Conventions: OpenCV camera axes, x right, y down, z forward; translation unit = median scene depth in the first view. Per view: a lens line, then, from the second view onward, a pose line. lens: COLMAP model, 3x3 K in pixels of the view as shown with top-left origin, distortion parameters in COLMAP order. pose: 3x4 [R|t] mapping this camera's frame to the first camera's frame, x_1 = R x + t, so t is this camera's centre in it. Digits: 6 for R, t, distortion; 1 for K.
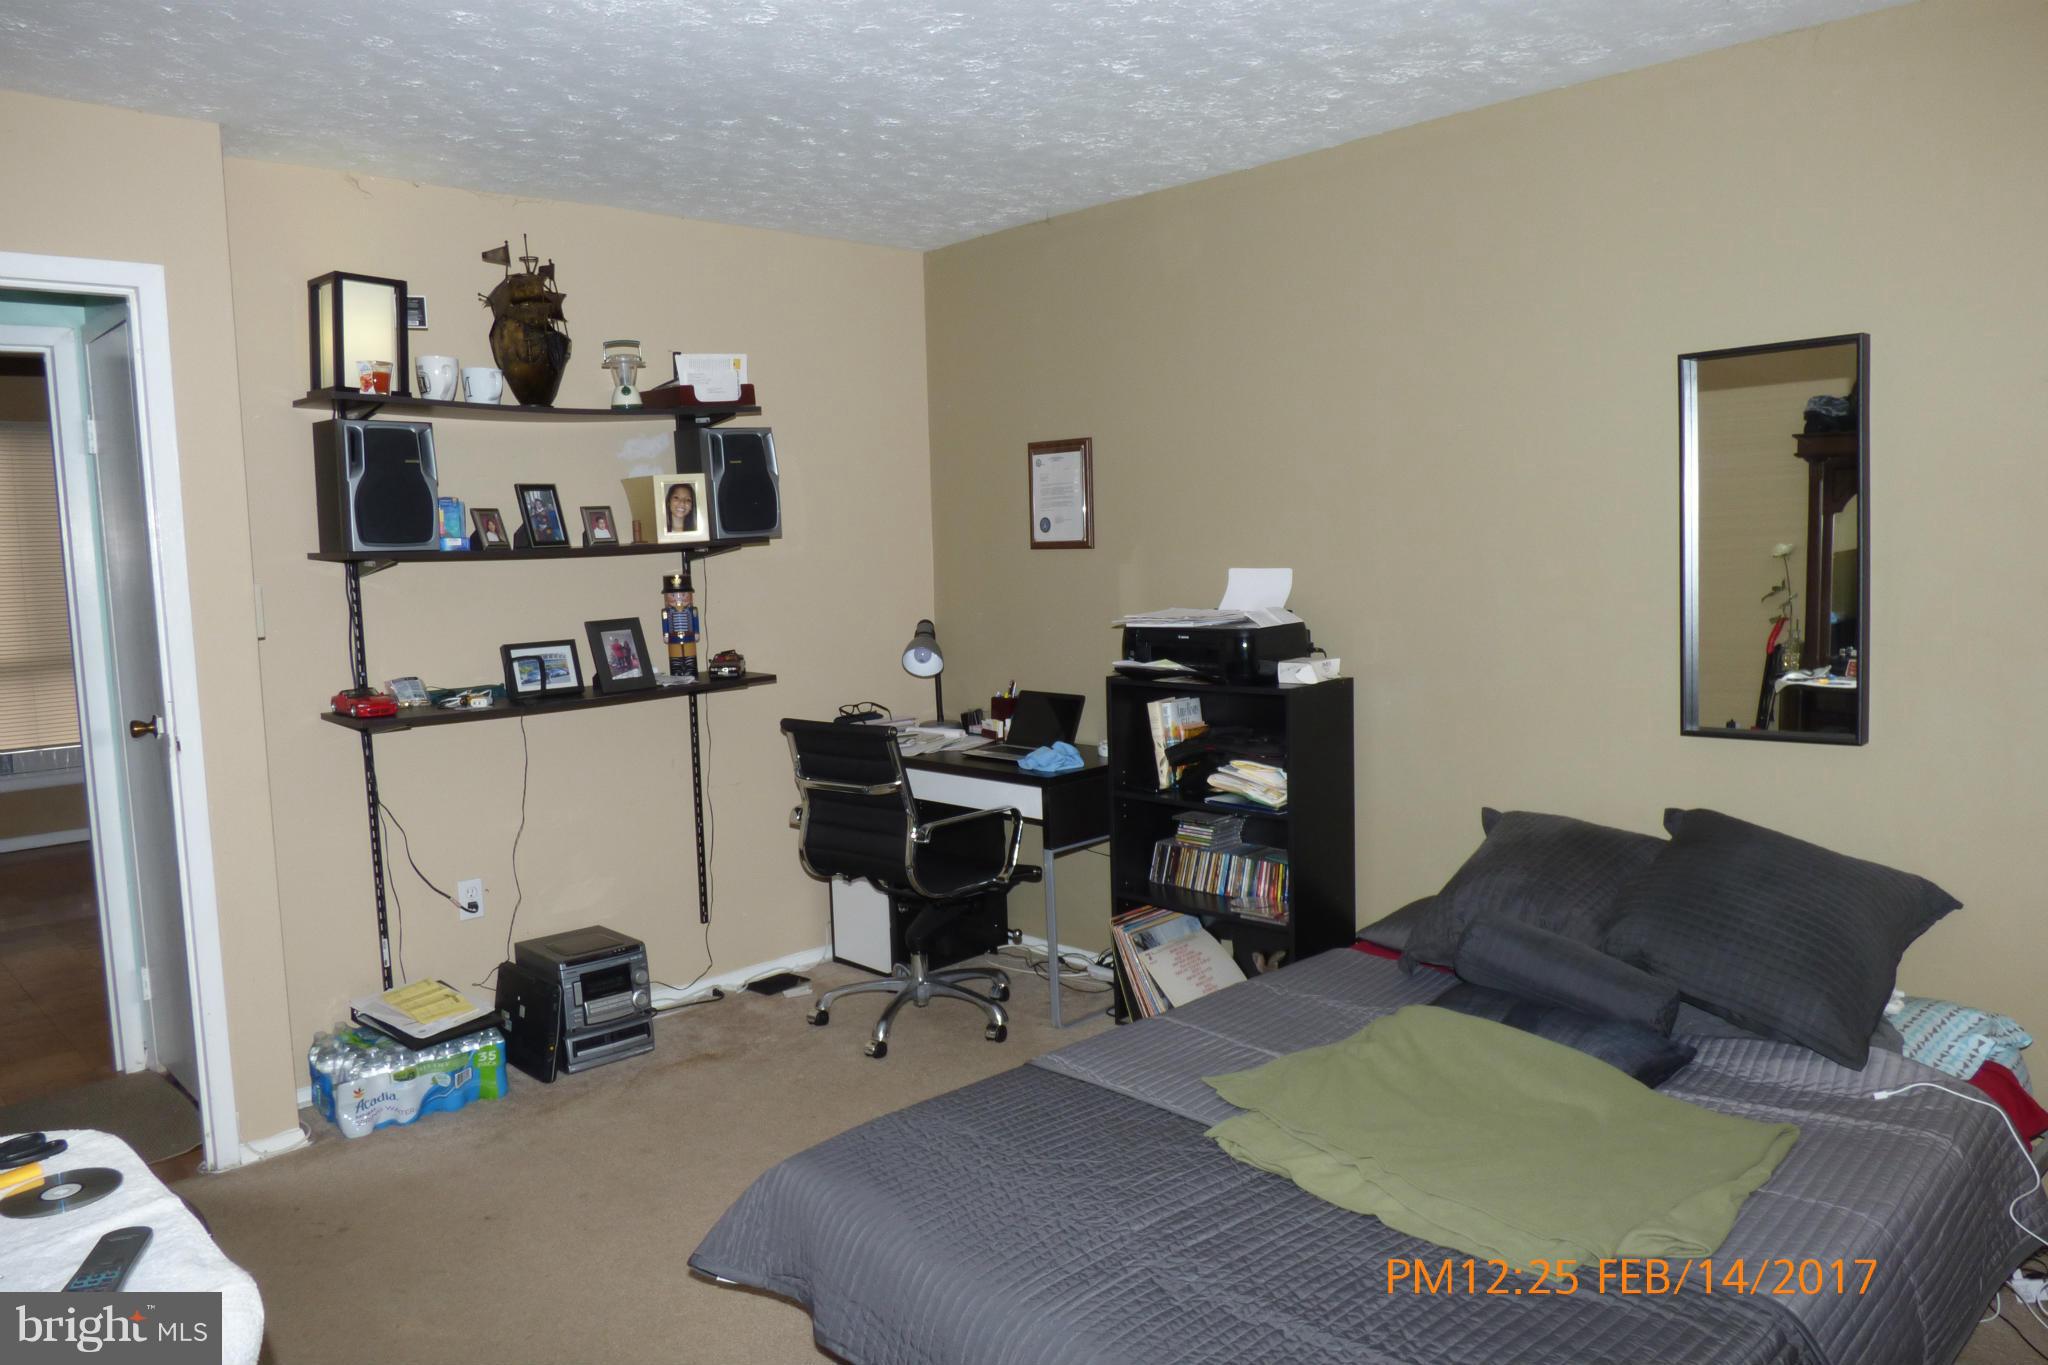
lens RADIAL K [[1537.1, 0, 1024.0], [0, 1537.1, 682.5], [0, 0, 1]] dist [-0.001583, -0.000417]
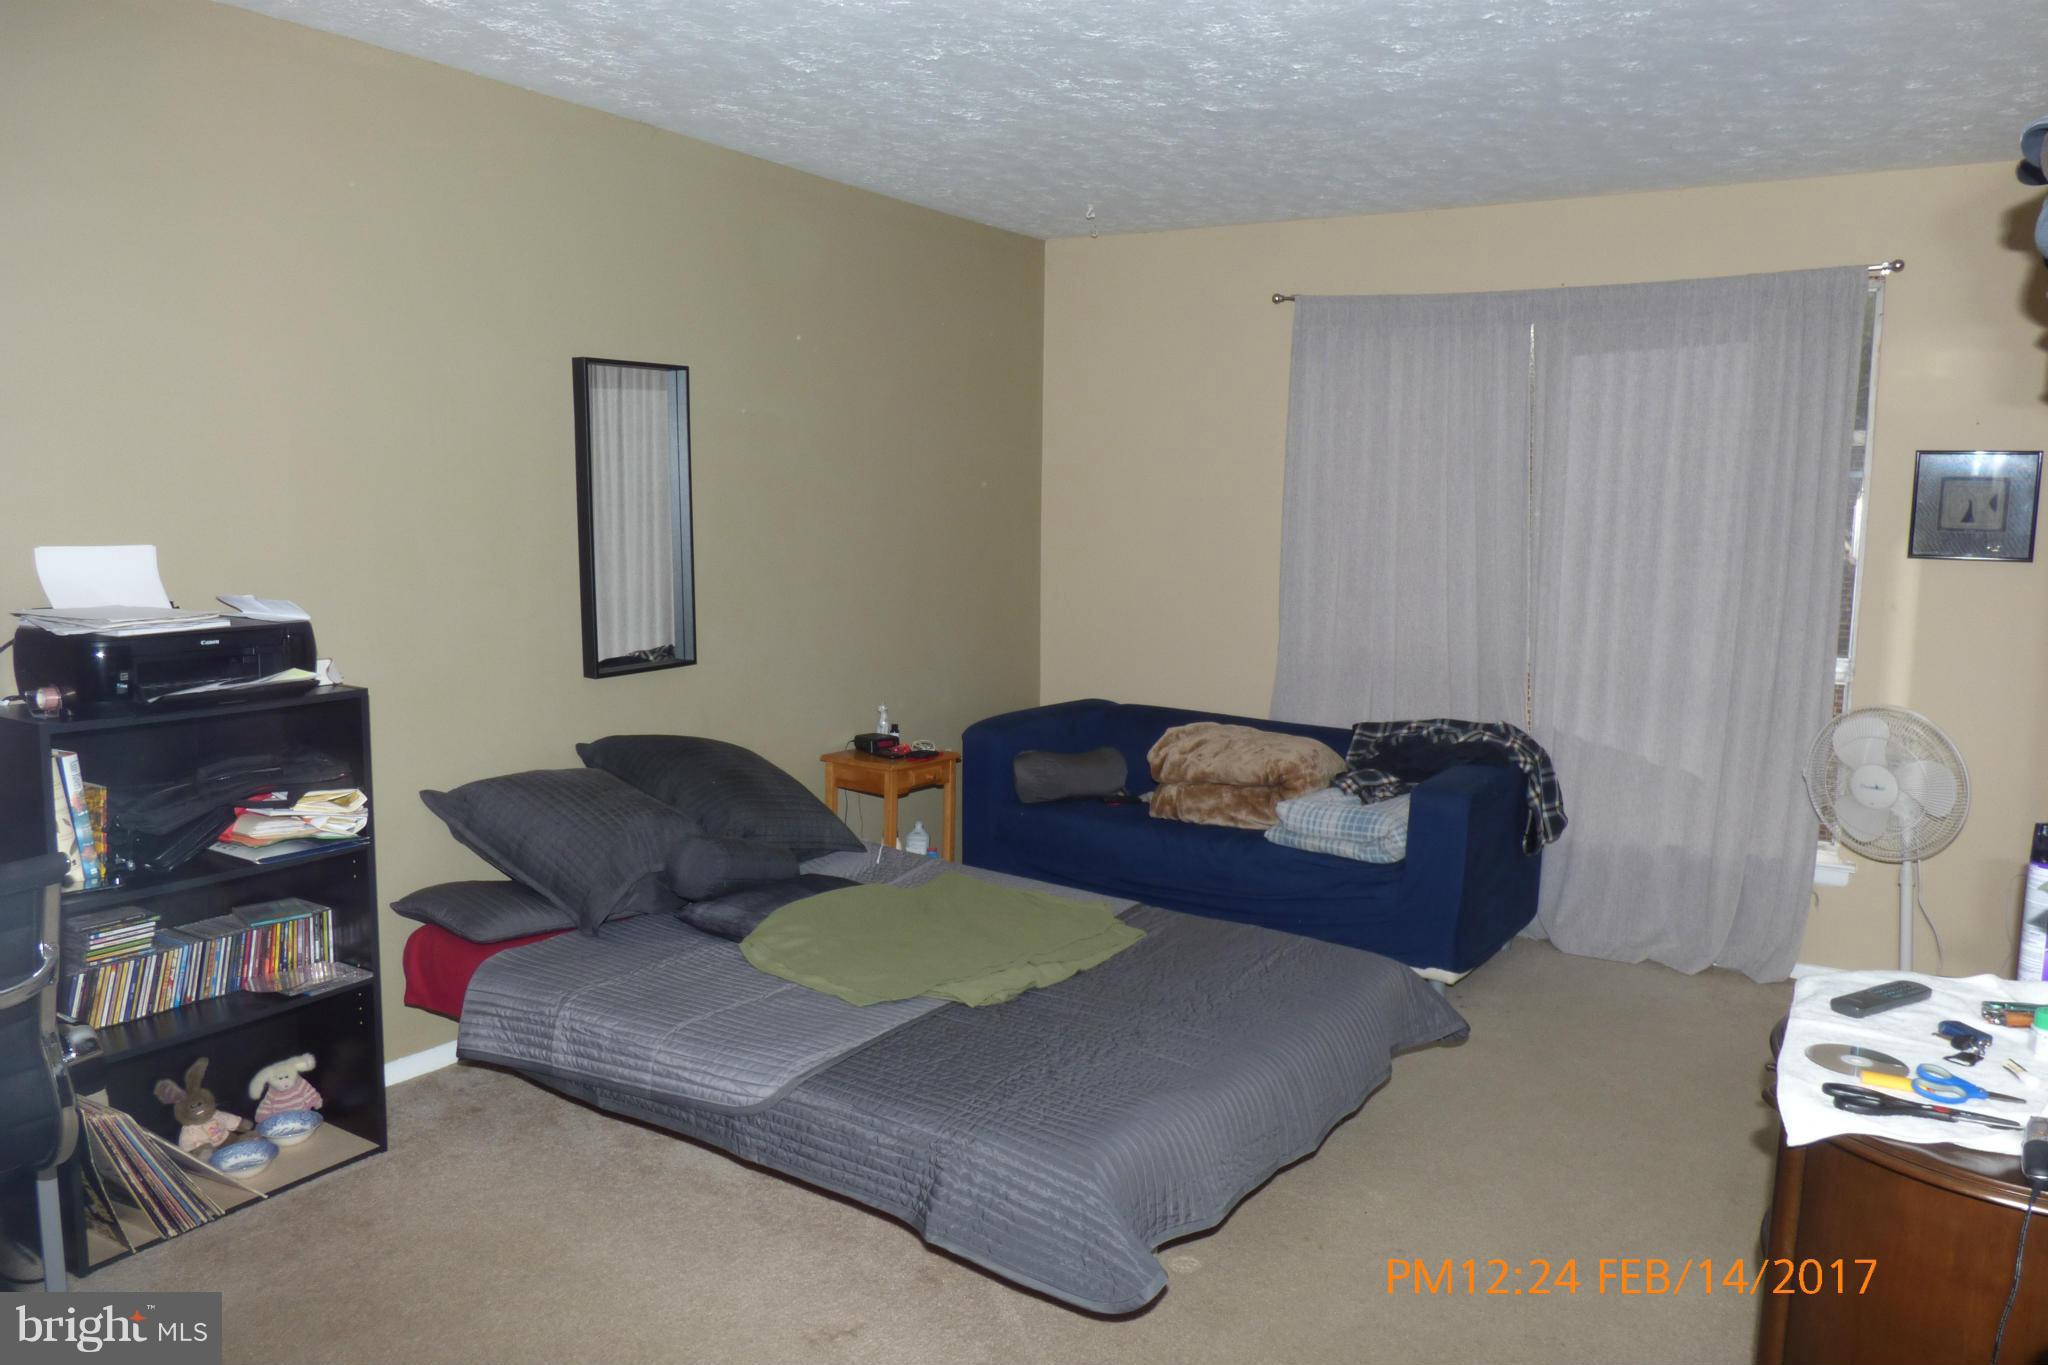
lens RADIAL K [[1537.1, 0, 1024.0], [0, 1537.1, 682.5], [0, 0, 1]] dist [-0.001583, -0.000417]
pose [[-0.283506, -0.088356, 0.954891, -0.747816], [0.085509, 0.989451, 0.116942, -0.069359], [-0.955151, 0.114806, -0.272960, 0.919860]]
